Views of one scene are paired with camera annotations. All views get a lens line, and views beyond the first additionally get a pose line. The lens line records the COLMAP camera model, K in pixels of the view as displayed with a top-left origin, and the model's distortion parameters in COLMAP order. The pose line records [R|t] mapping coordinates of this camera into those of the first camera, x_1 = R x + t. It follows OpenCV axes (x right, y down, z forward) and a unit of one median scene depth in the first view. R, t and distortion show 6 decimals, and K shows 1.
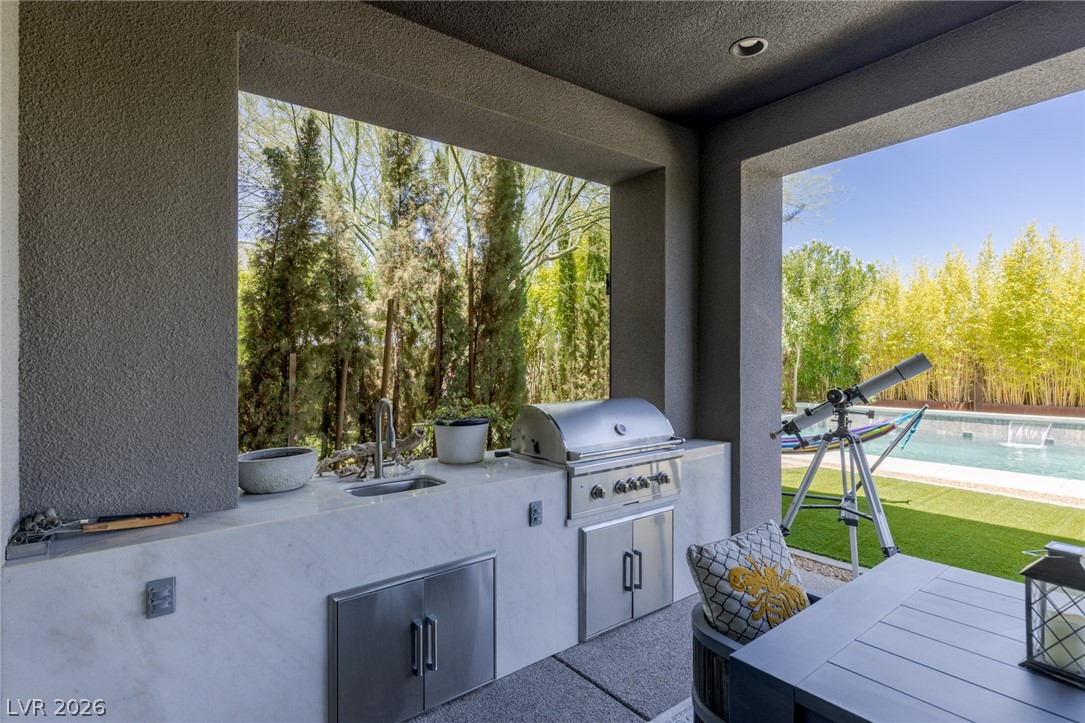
lens RADIAL K [[537.1, 0, 542.5], [0, 537.1, 361.5], [0, 0, 1]] dist [-0.021874, 0.000280]
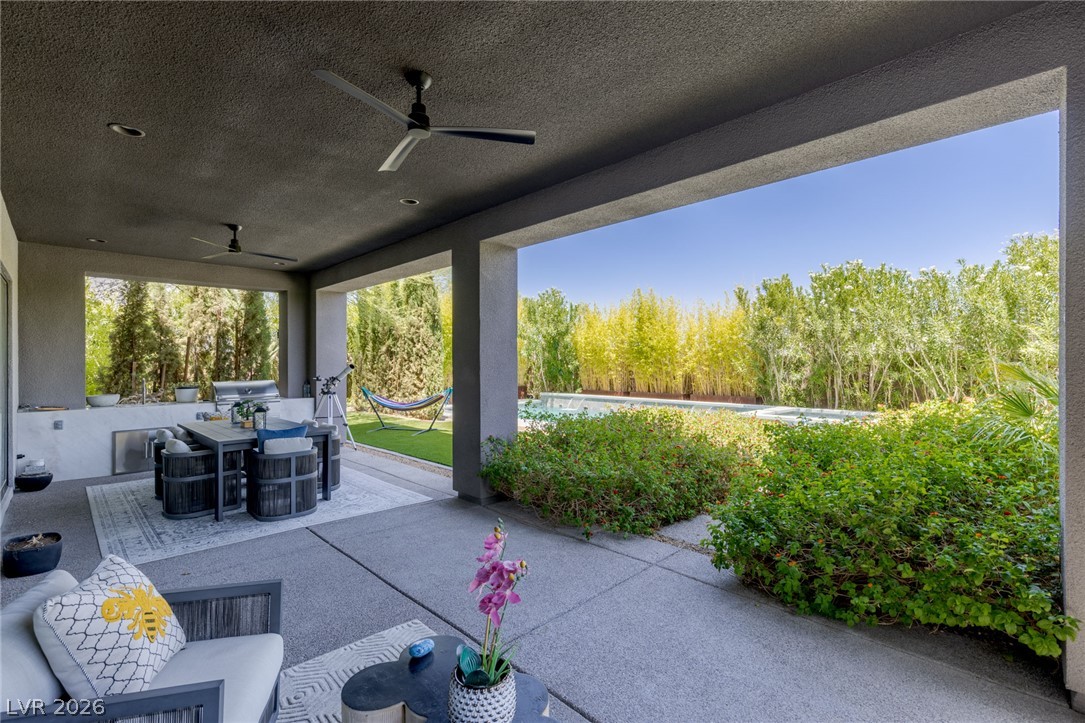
lens RADIAL K [[486.0, 0, 541.9], [0, 486.0, 368.4], [0, 0, 1]] dist [0.001557, -0.000479]
pose [[0.991880, 0.005055, 0.127076, 0.908056], [-0.006246, 0.999940, 0.008976, -0.015180], [-0.127023, -0.009696, 0.991852, -1.161570]]
